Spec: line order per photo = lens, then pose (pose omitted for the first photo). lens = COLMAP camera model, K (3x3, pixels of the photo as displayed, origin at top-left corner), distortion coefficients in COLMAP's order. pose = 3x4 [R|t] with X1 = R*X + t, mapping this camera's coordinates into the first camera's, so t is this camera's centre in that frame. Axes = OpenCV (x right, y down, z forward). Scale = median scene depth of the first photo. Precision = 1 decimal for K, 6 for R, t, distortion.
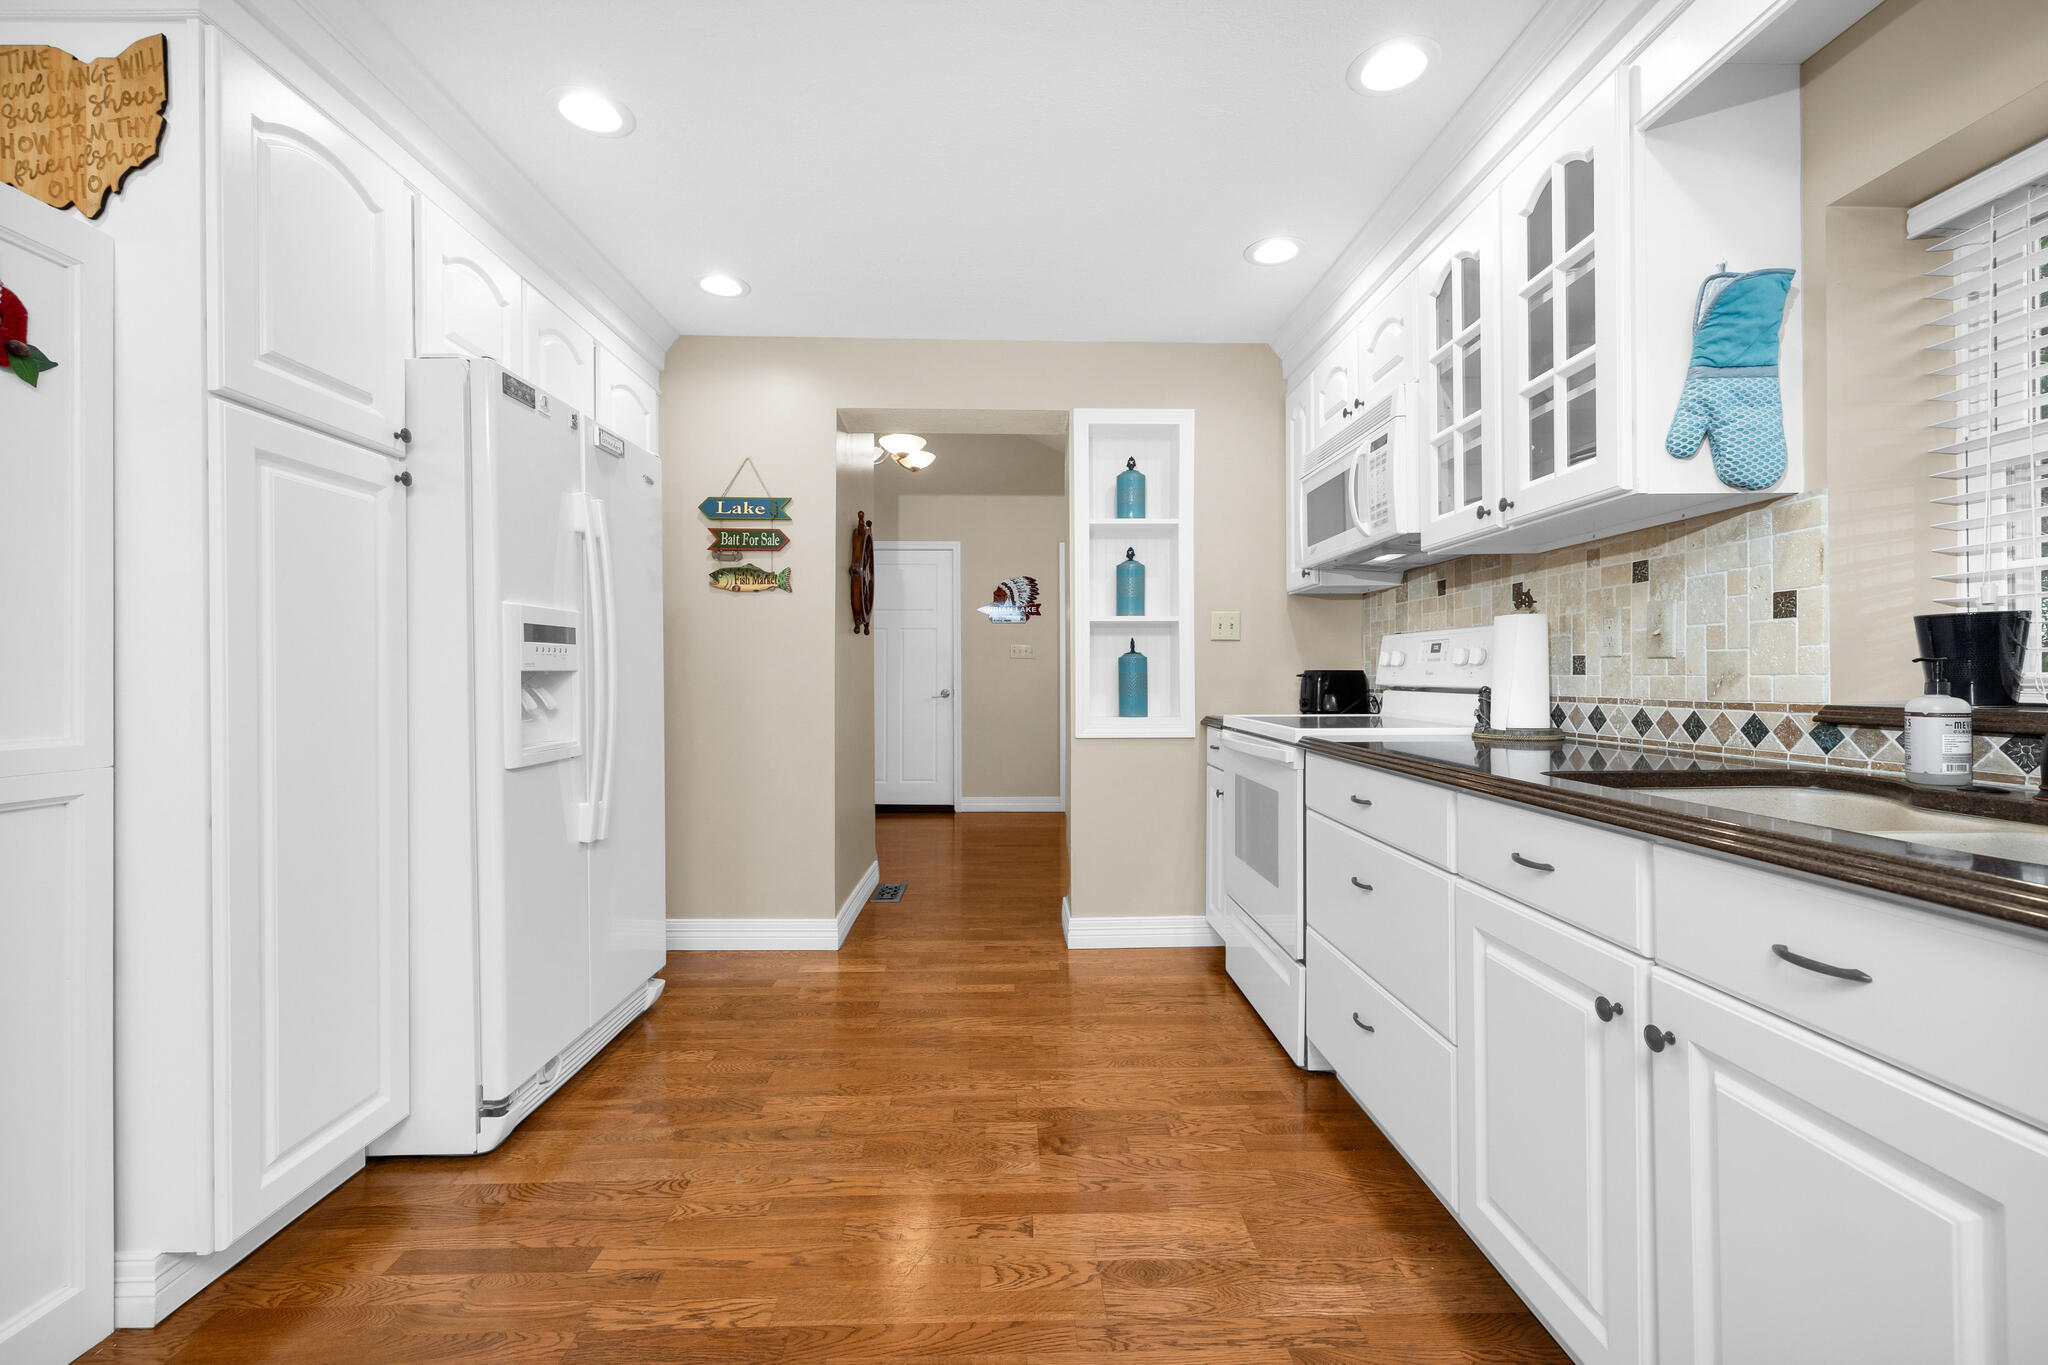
lens RADIAL K [[872.2, 0, 1027.4], [0, 872.2, 675.4], [0, 0, 1]] dist [0.000549, 0.000485]
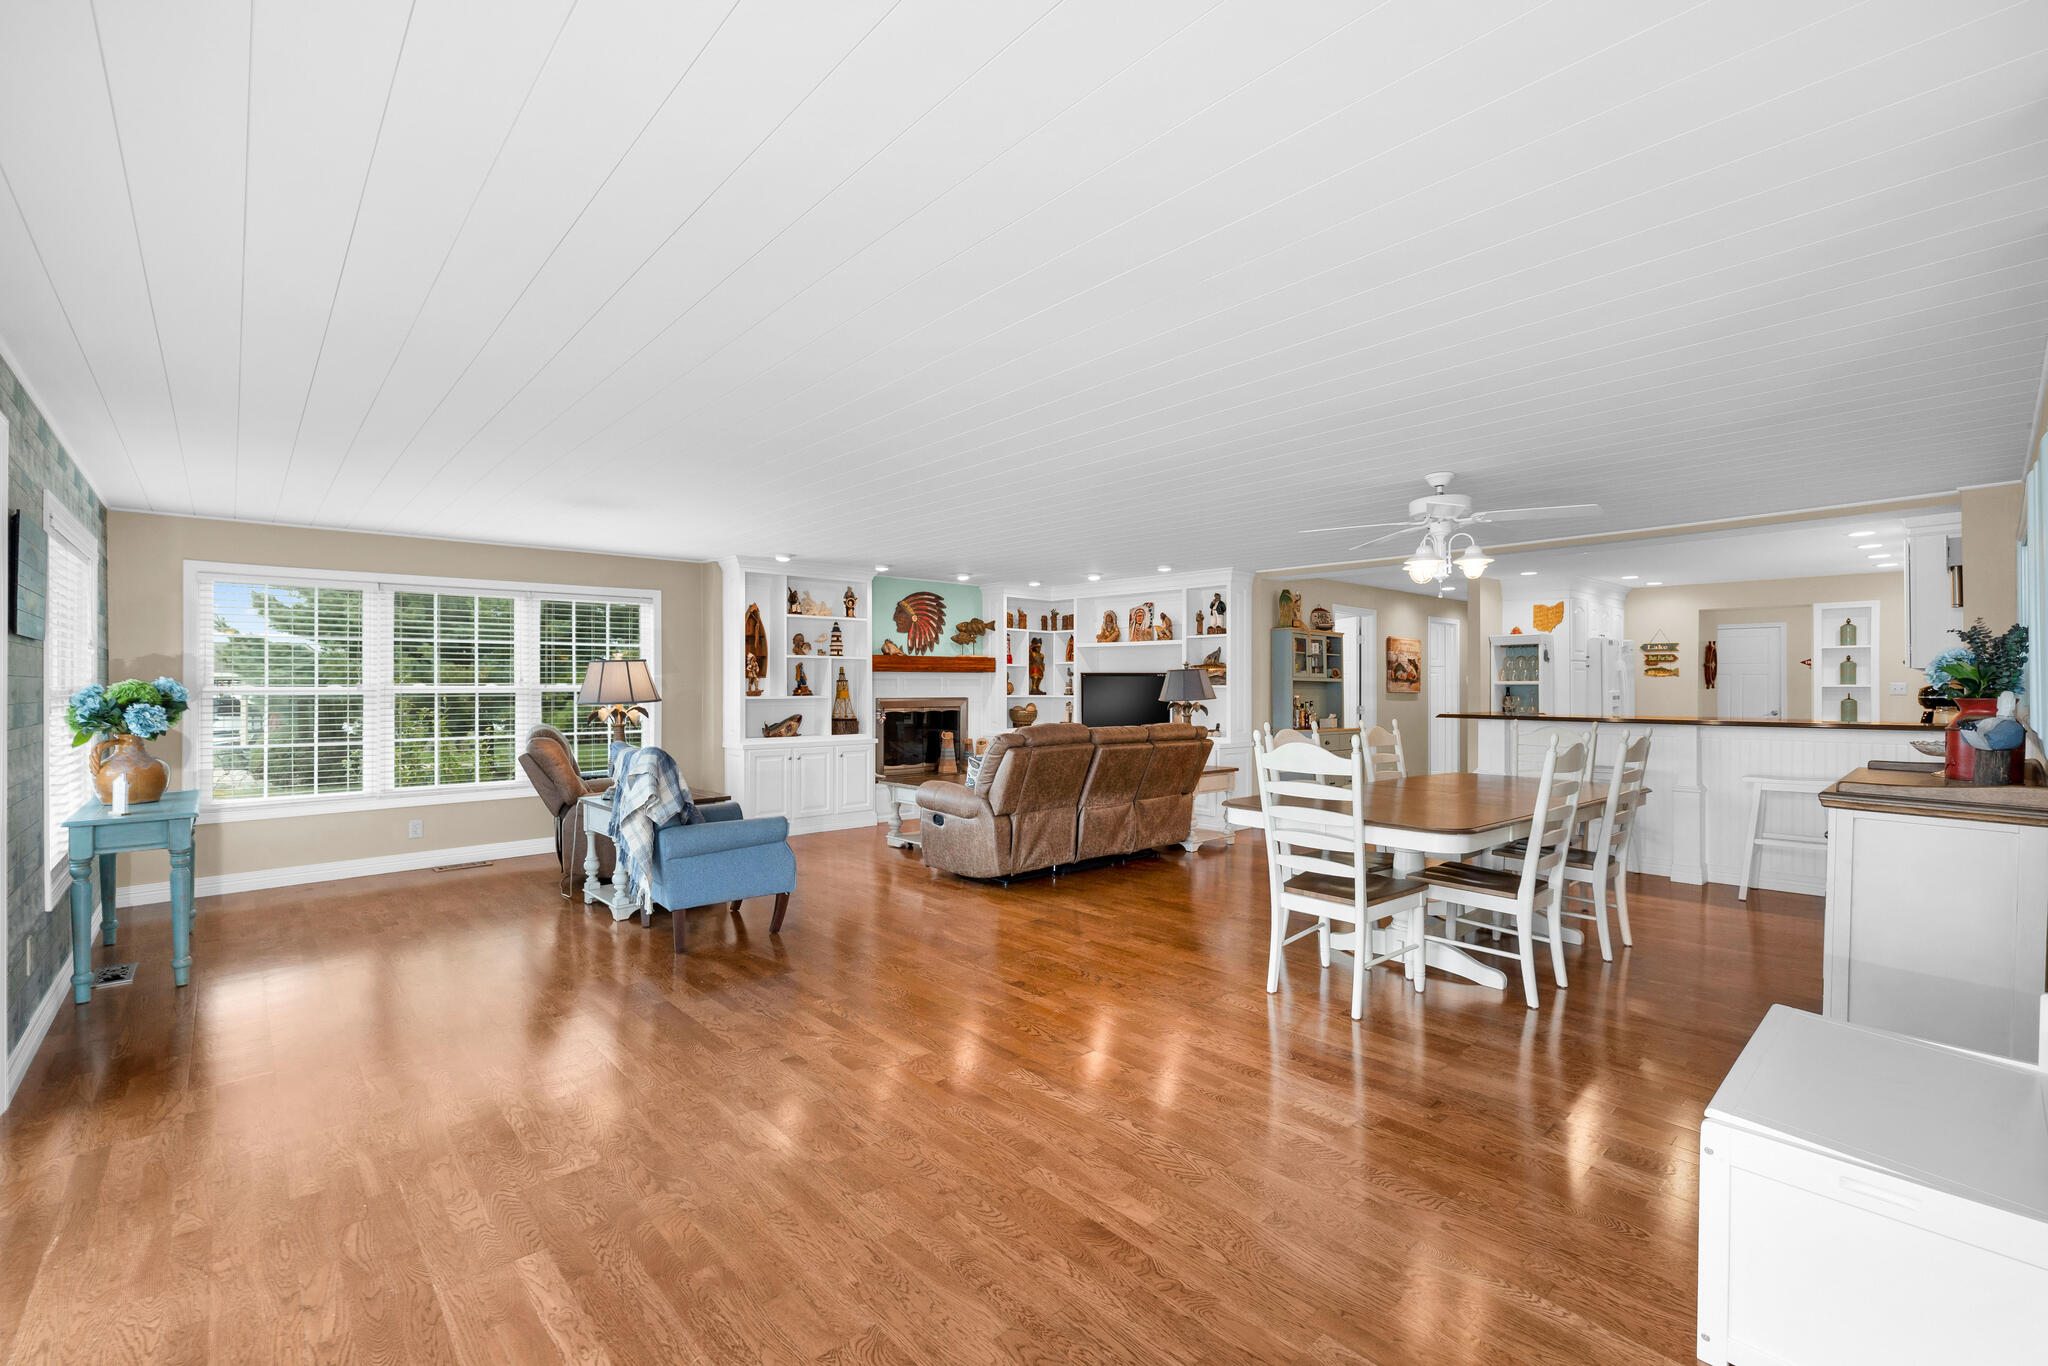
lens RADIAL K [[875.0, 0, 1025.9], [0, 875.0, 682.2], [0, 0, 1]] dist [-0.000013, -0.000226]
pose [[0.652019, -0.000542, -0.758203, 0.885857], [-0.000893, 0.999999, -0.001483, -0.125588], [0.758202, 0.001644, 0.652017, -4.347050]]
